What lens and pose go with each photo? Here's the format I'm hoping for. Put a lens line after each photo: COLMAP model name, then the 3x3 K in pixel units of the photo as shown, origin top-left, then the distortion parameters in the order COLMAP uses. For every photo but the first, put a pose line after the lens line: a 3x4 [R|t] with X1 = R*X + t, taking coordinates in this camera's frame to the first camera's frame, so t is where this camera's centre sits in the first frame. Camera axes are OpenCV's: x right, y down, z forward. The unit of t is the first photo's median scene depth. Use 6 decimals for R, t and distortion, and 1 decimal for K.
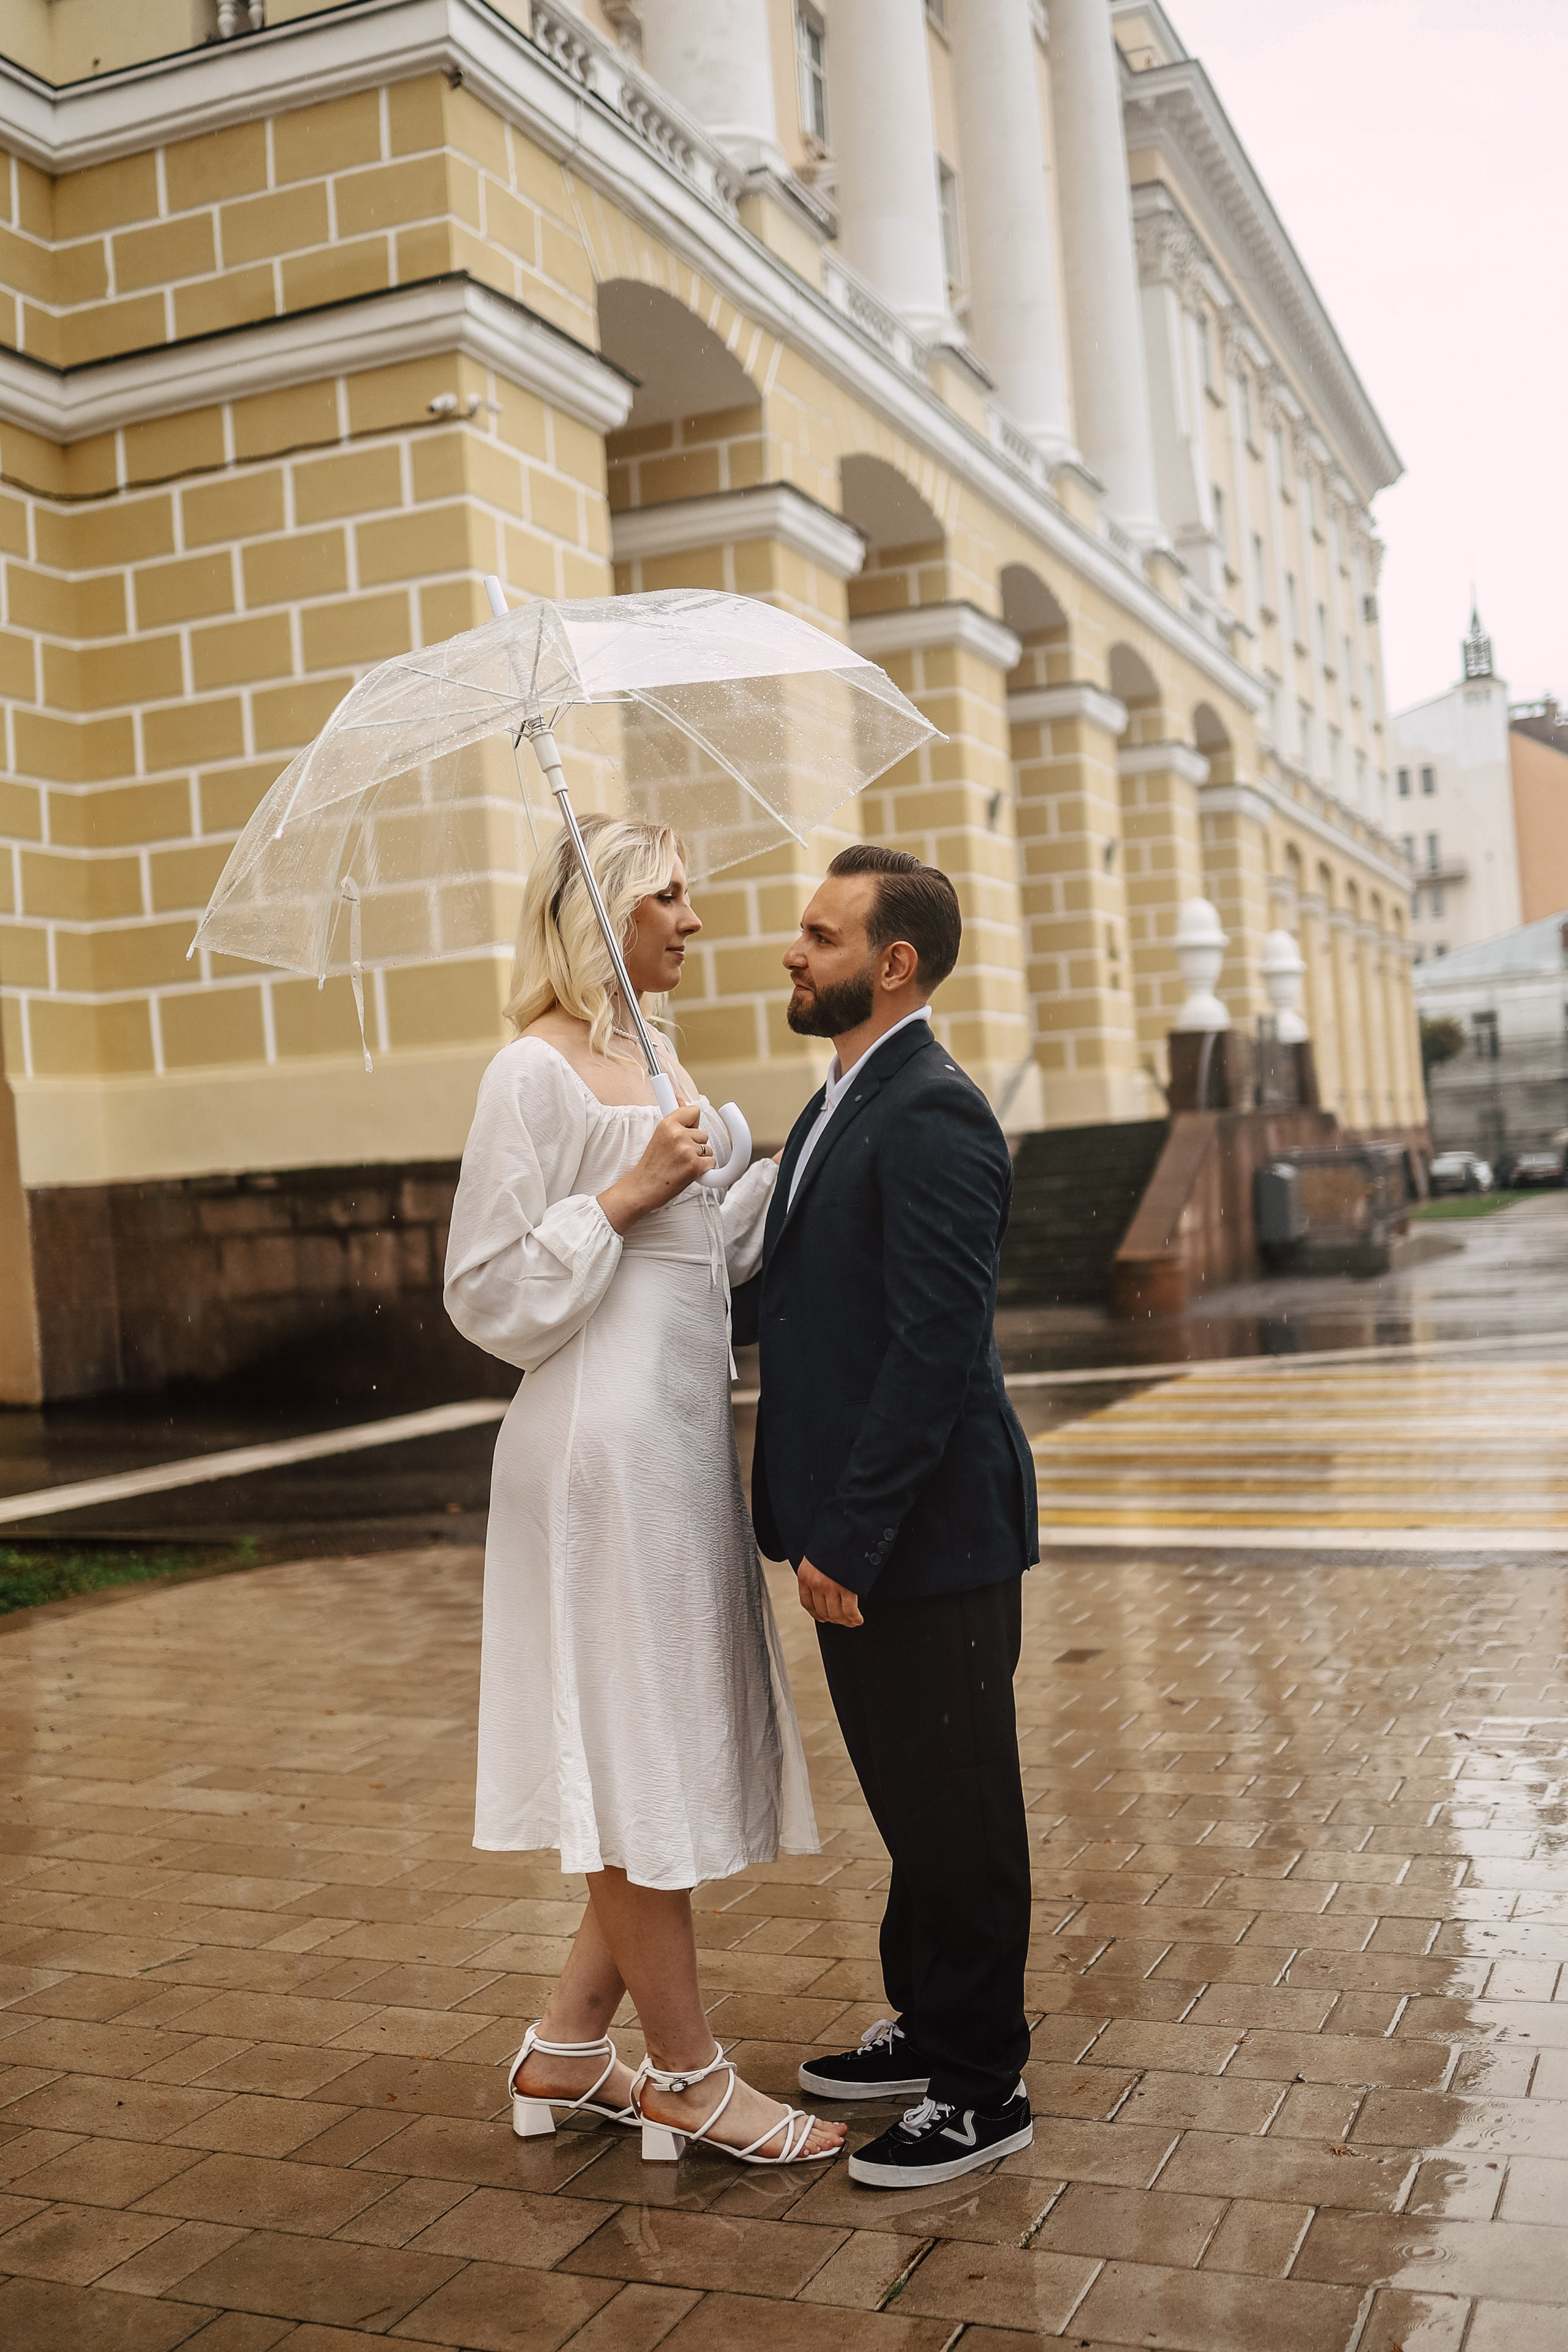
lens RADIAL K [[2352.0, 0, 784.0], [0, 2352.0, 1176.0], [0, 0, 1]] dist [-0.063845, 0.021044]
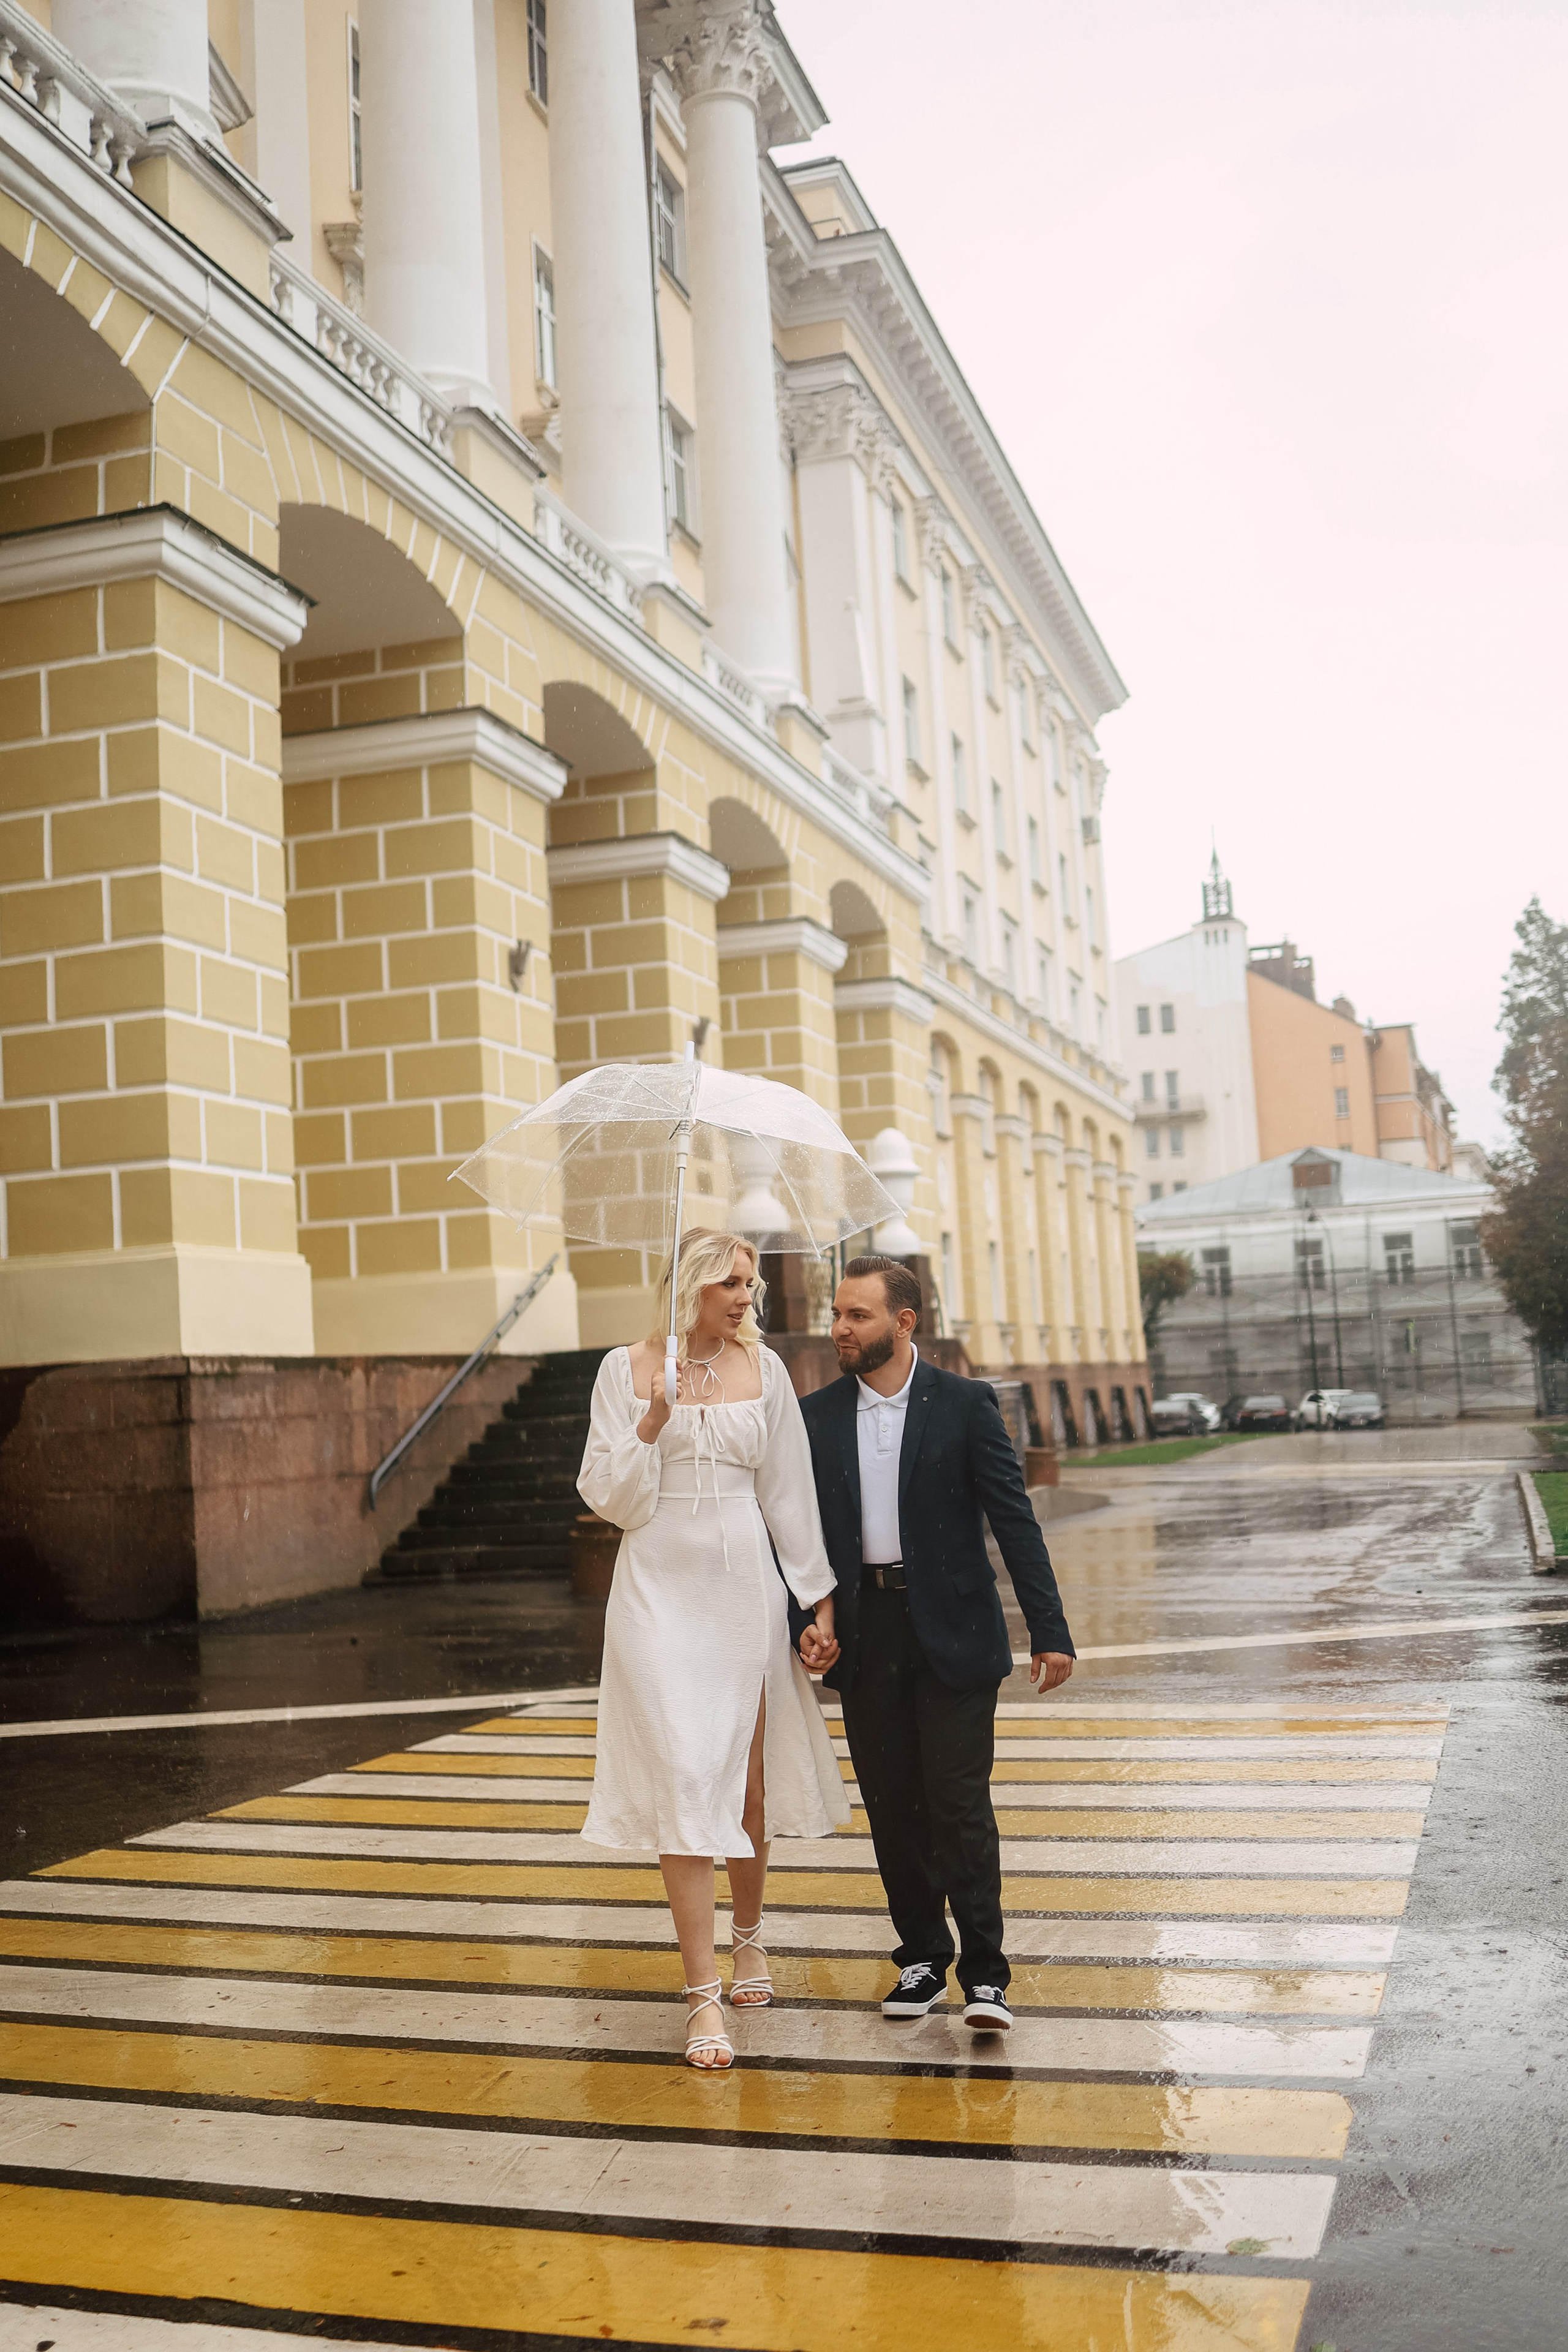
lens RADIAL K [[2244.6, 0, 779.8], [0, 2244.6, 1225.2], [0, 0, 1]] dist [-0.058093, 0.010964]
pose [[0.996711, 0.020879, 0.078305, 0.055971], [-0.014485, 0.996581, -0.081343, -0.001151], [-0.079736, 0.079941, 0.993605, 0.102570]]
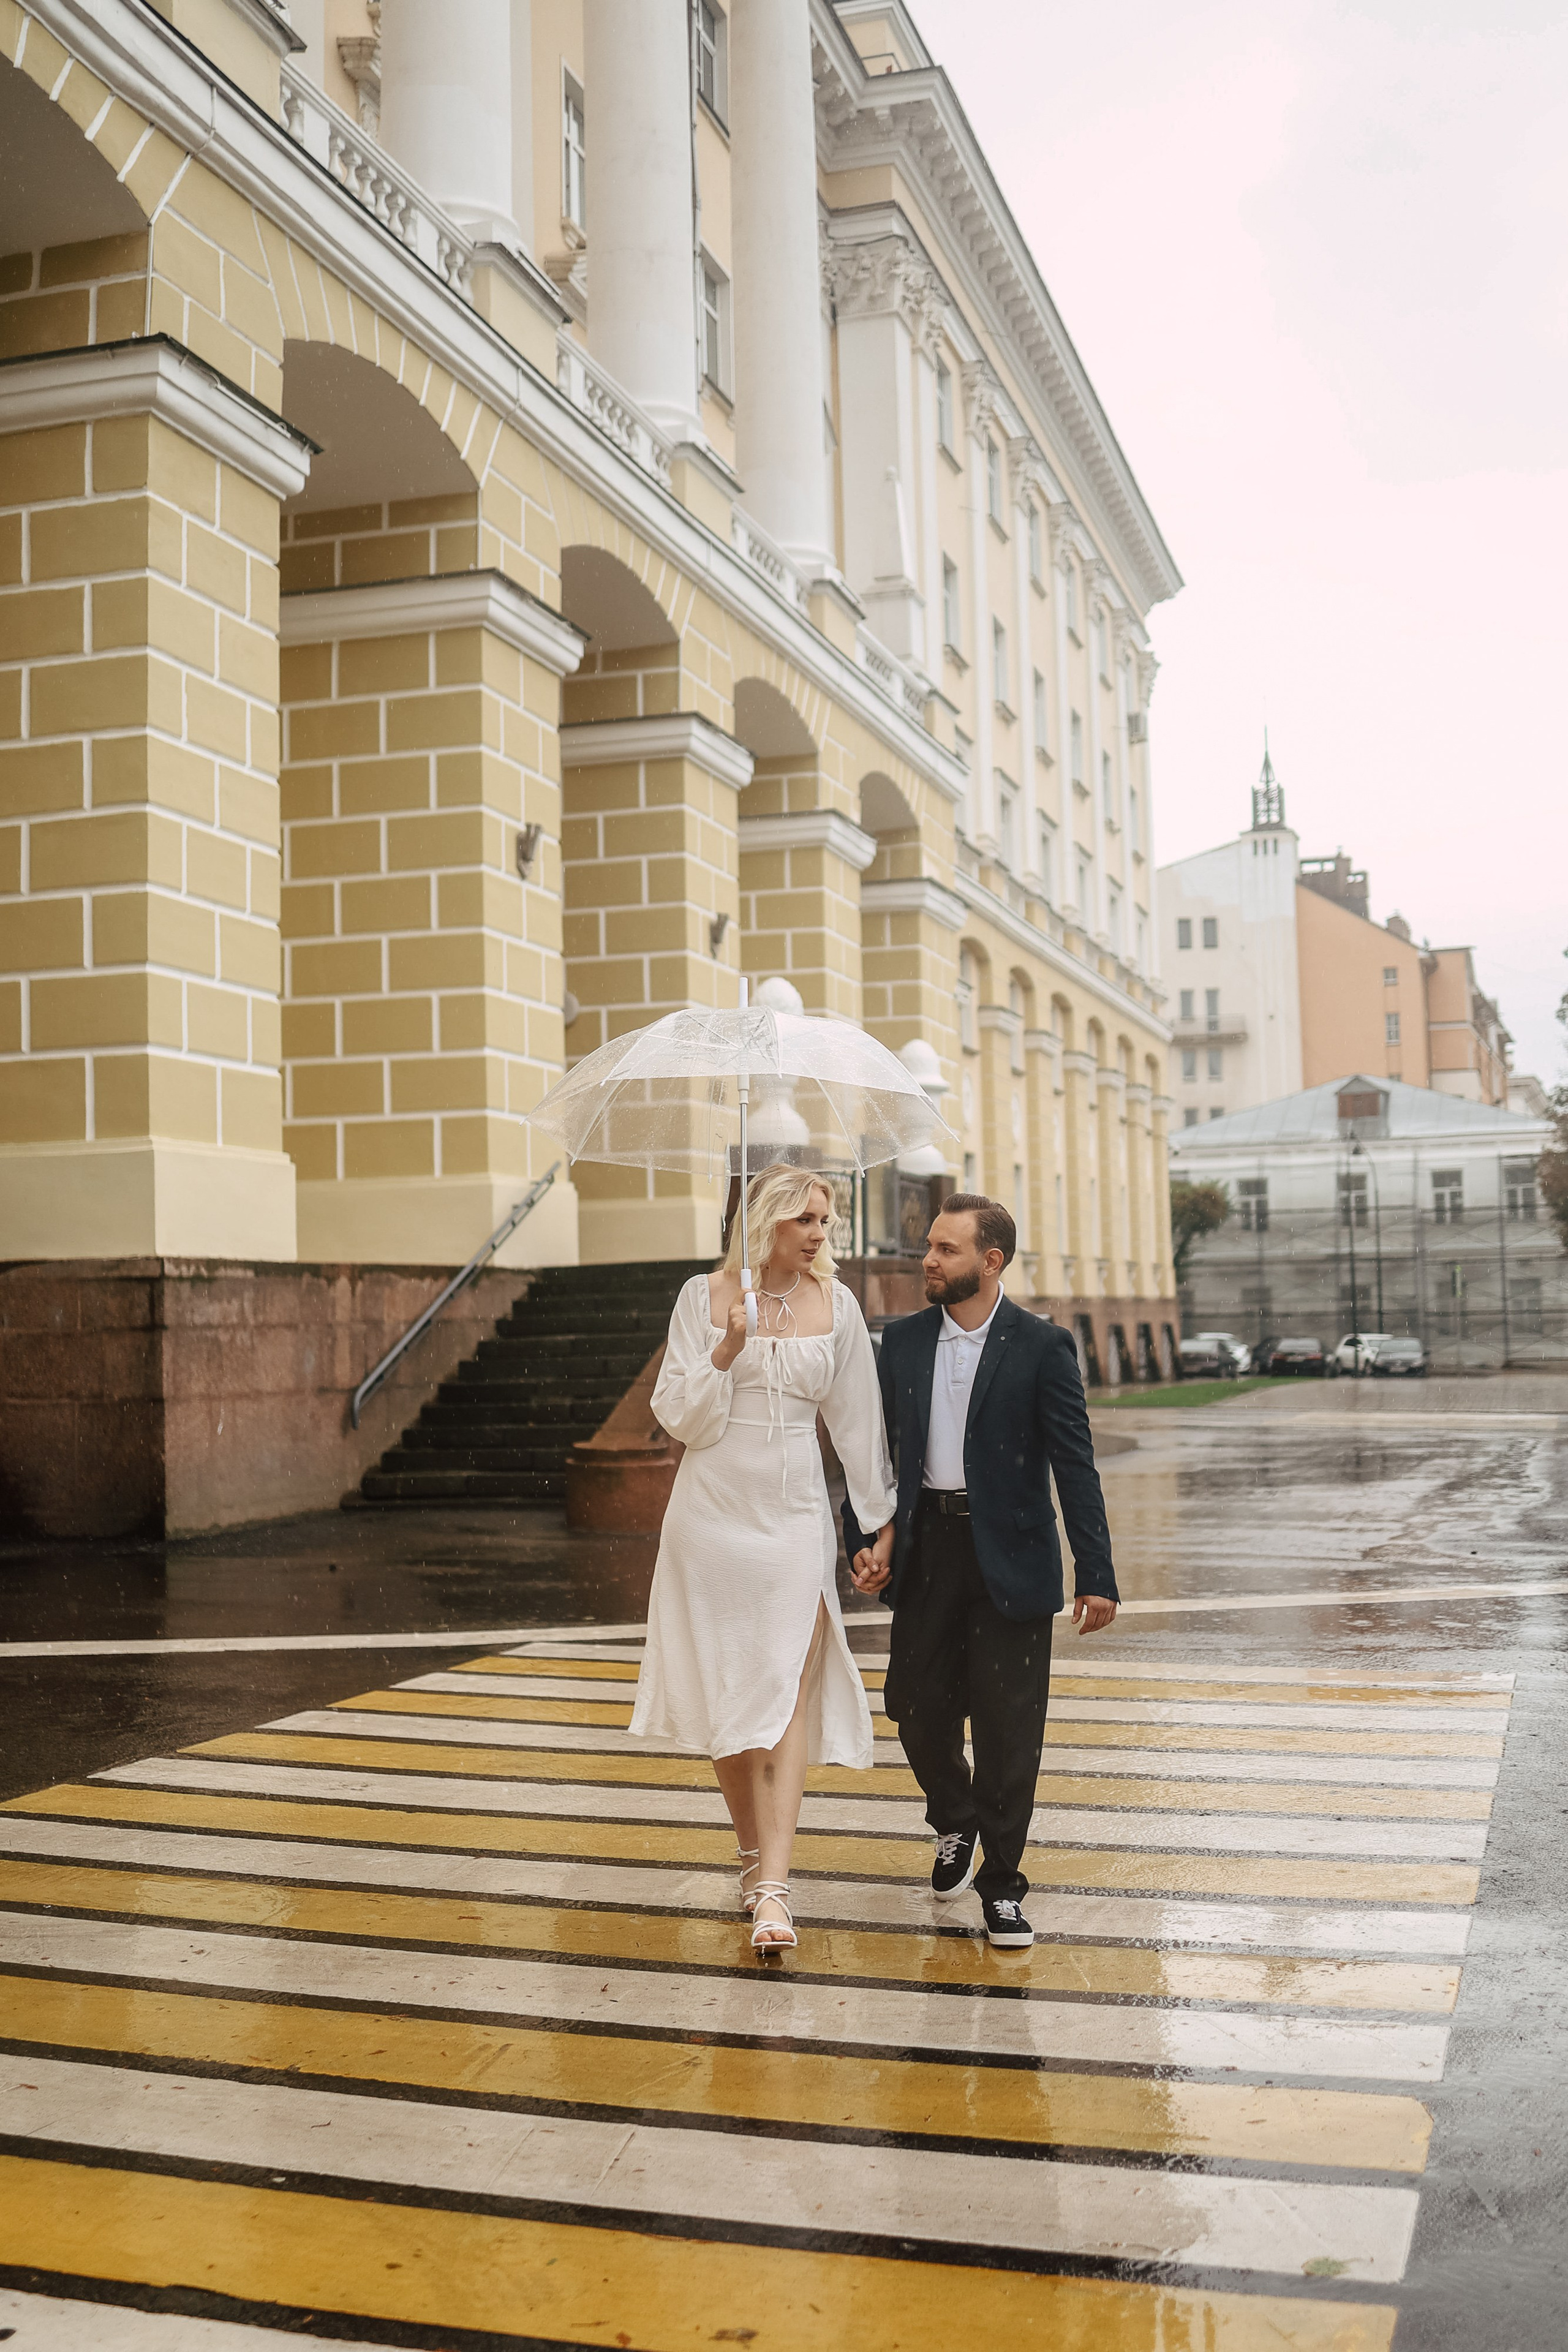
lens RADIAL K [[2384.4, 0, 788.5], [0, 2384.4, 1207.4], [0, 0, 1]] dist [-0.047520, 0.008120]
pose [[0.995428, 0.051375, 0.080524, 0.054575], [-0.047177, 0.997469, -0.053201, -0.001066], [-0.083053, 0.049159, 0.995332, 0.105133]]
